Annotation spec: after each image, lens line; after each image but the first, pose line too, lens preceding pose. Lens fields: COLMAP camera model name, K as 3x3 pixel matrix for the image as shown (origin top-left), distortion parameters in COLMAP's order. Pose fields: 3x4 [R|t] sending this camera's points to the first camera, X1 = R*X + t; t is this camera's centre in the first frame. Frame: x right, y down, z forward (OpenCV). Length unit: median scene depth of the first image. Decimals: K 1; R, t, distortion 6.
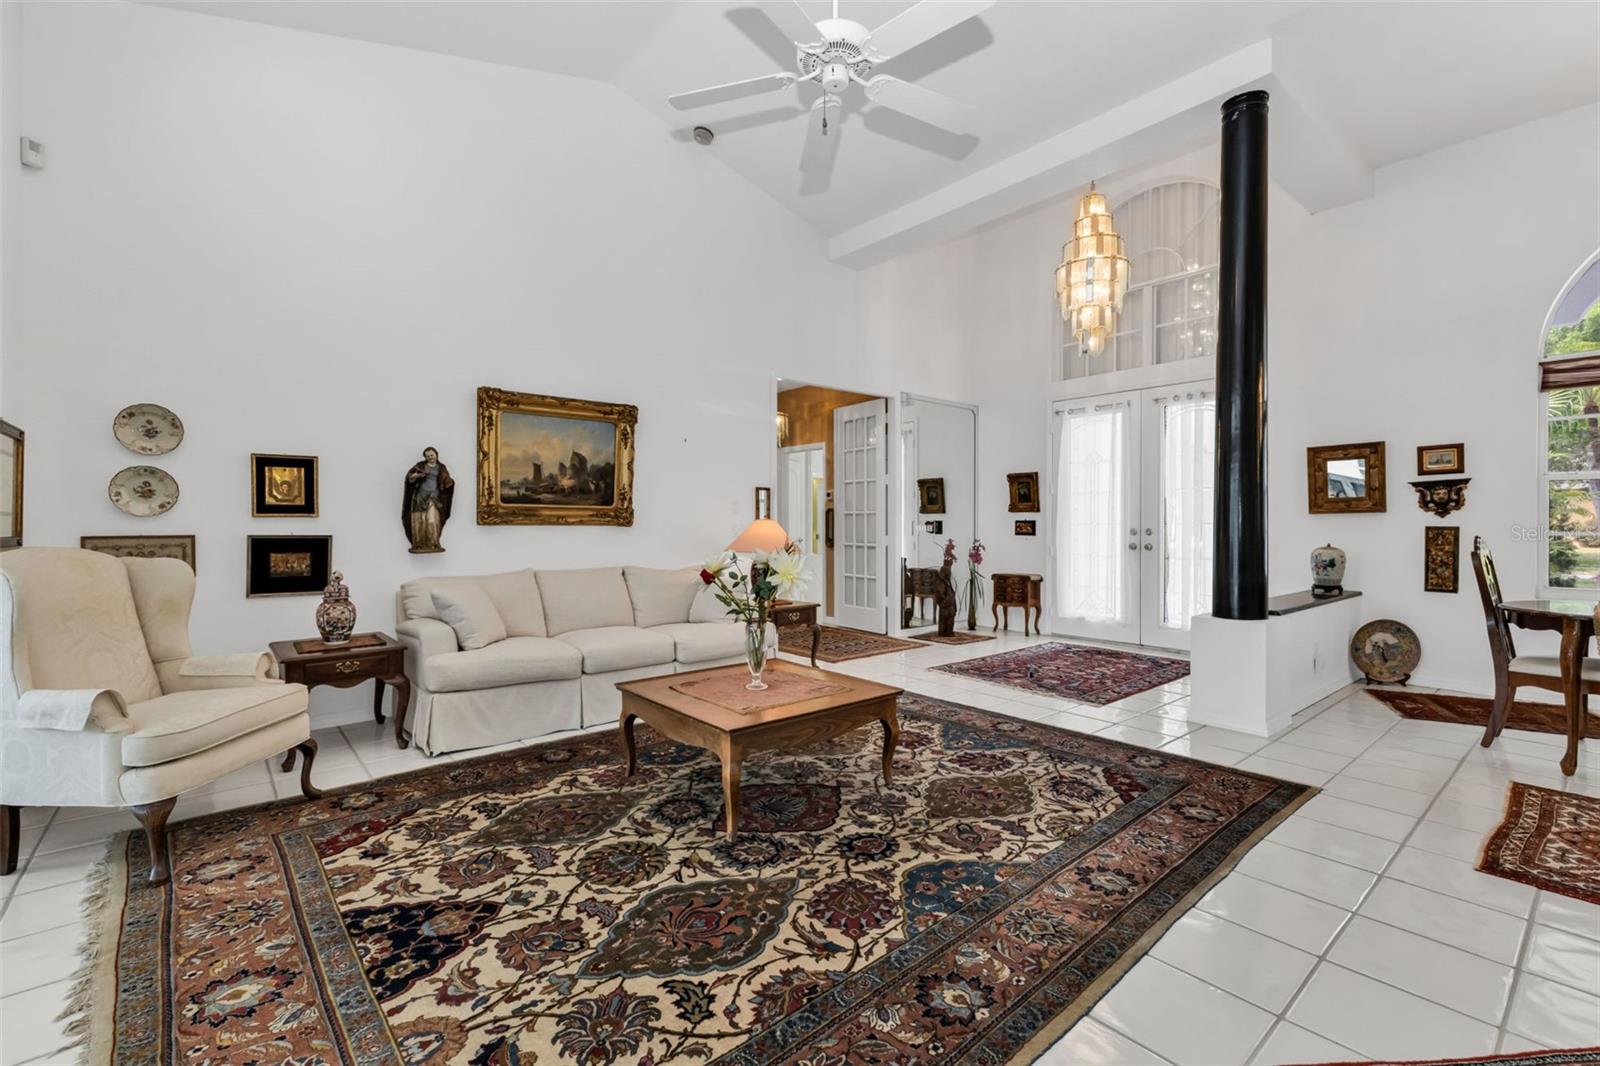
lens RADIAL K [[710.9, 0, 800.6], [0, 710.9, 529.2], [0, 0, 1]] dist [0.008471, -0.000129]
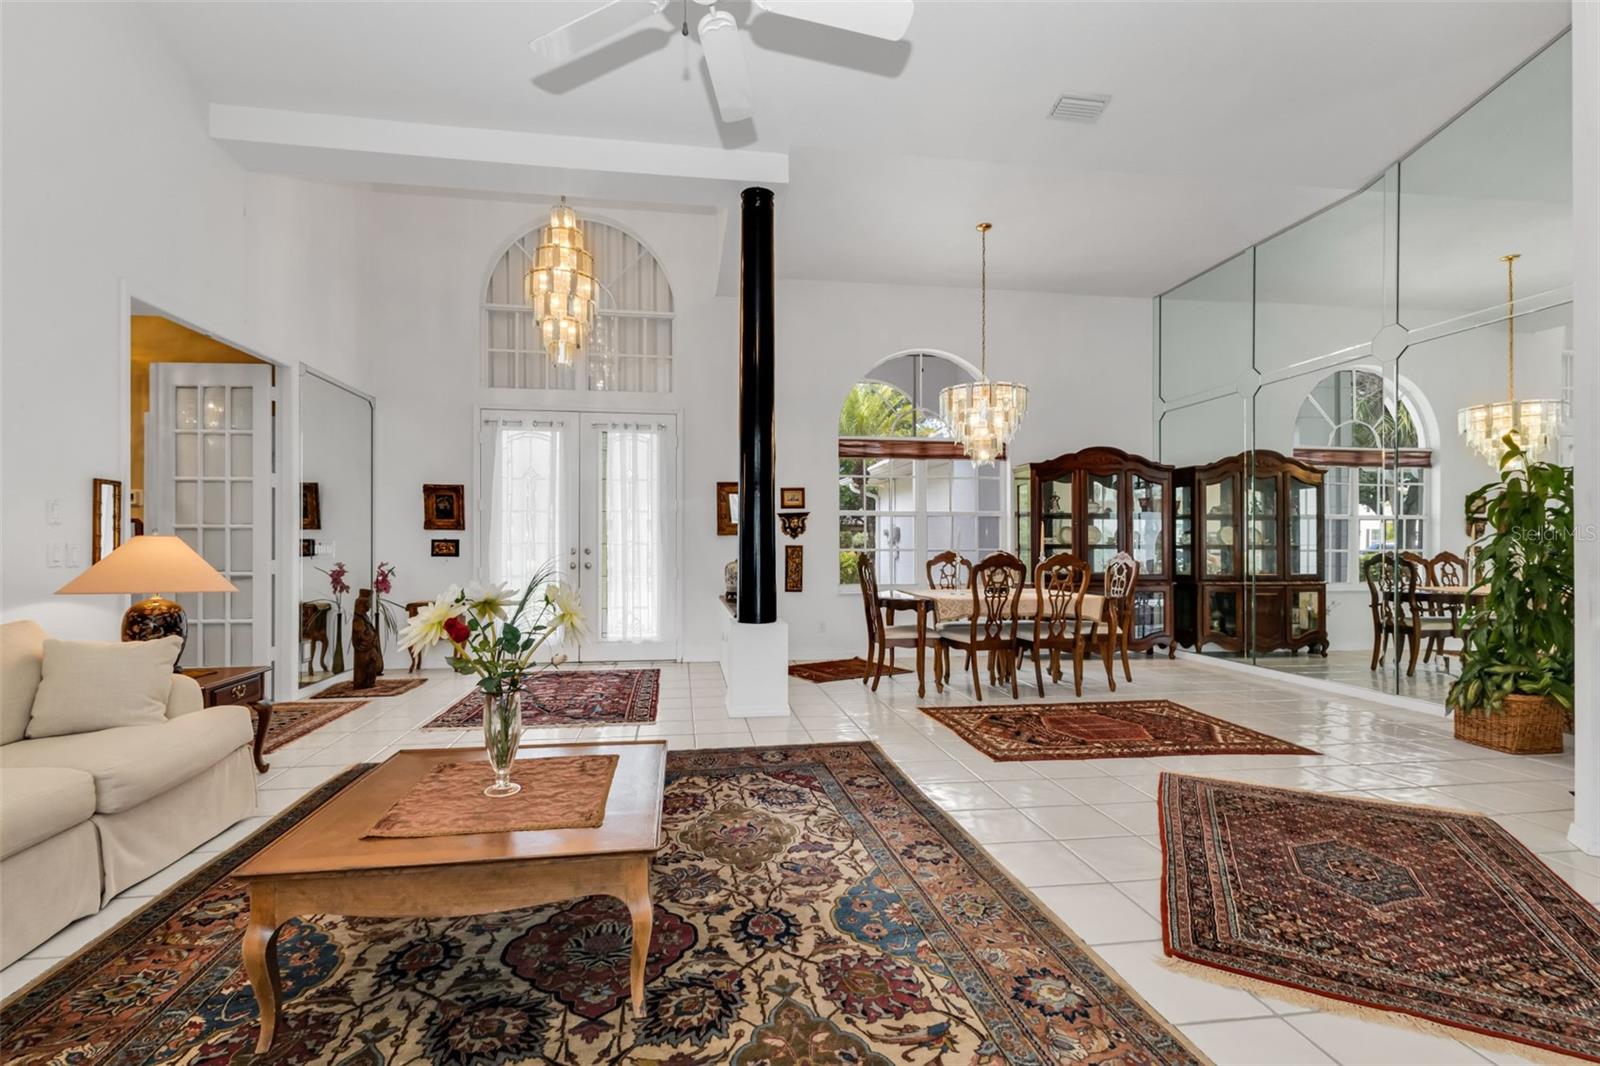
lens RADIAL K [[710.9, 0, 797.0], [0, 710.9, 539.6], [0, 0, 1]] dist [0.008471, -0.000129]
pose [[0.518978, 0.005330, 0.854771, -0.519968], [0.005667, 0.999937, -0.009676, -0.002685], [-0.854769, 0.009865, 0.518915, 0.452692]]
